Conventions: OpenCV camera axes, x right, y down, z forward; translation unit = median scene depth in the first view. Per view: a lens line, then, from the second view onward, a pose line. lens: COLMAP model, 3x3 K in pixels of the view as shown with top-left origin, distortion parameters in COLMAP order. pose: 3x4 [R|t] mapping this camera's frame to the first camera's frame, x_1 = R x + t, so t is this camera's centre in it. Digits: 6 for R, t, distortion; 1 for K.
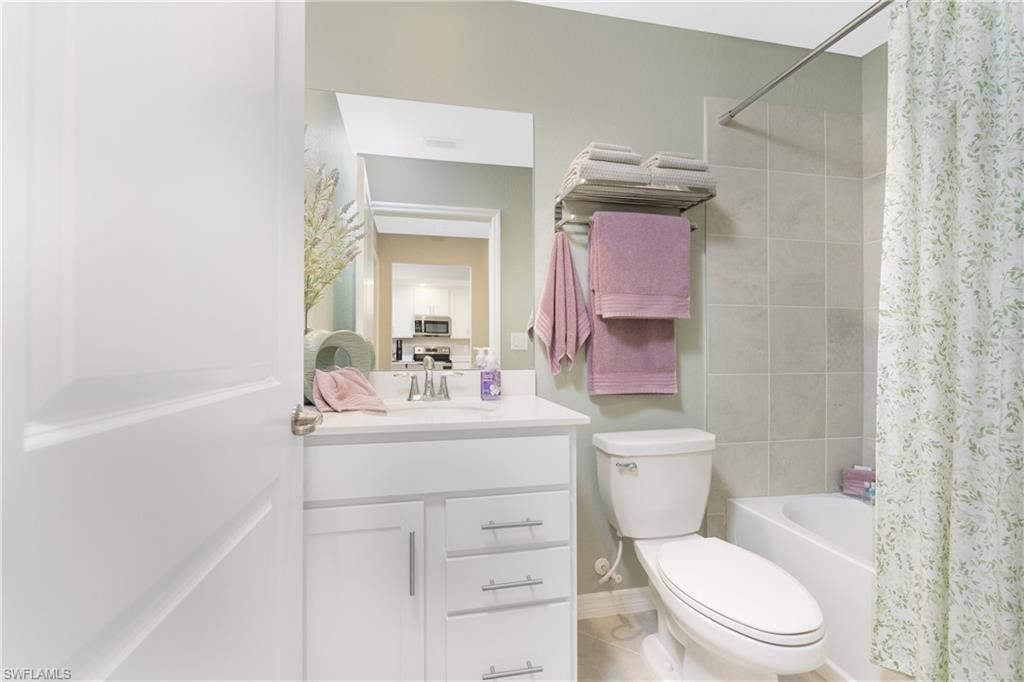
lens RADIAL K [[446.6, 0, 509.0], [0, 446.6, 343.4], [0, 0, 1]] dist [-0.000342, -0.000880]
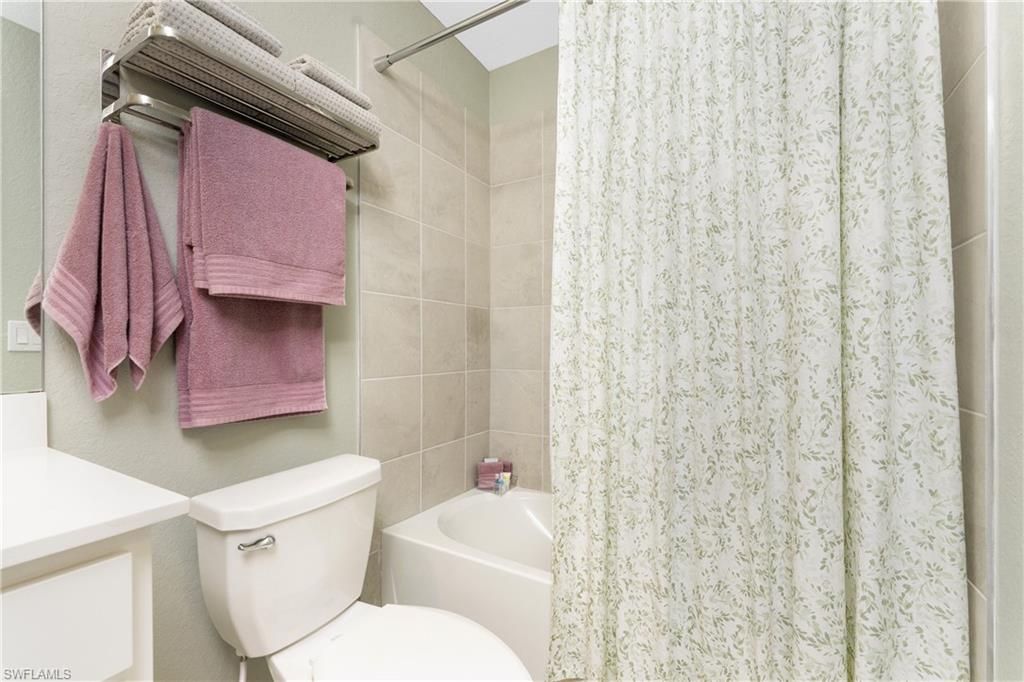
lens RADIAL K [[446.6, 0, 492.8], [0, 446.6, 345.4], [0, 0, 1]] dist [-0.000342, -0.000880]
pose [[0.697896, -0.000770, 0.716198, 0.051680], [-0.004297, 0.999977, 0.005262, 0.004136], [-0.716186, -0.006750, 0.697877, 0.331306]]
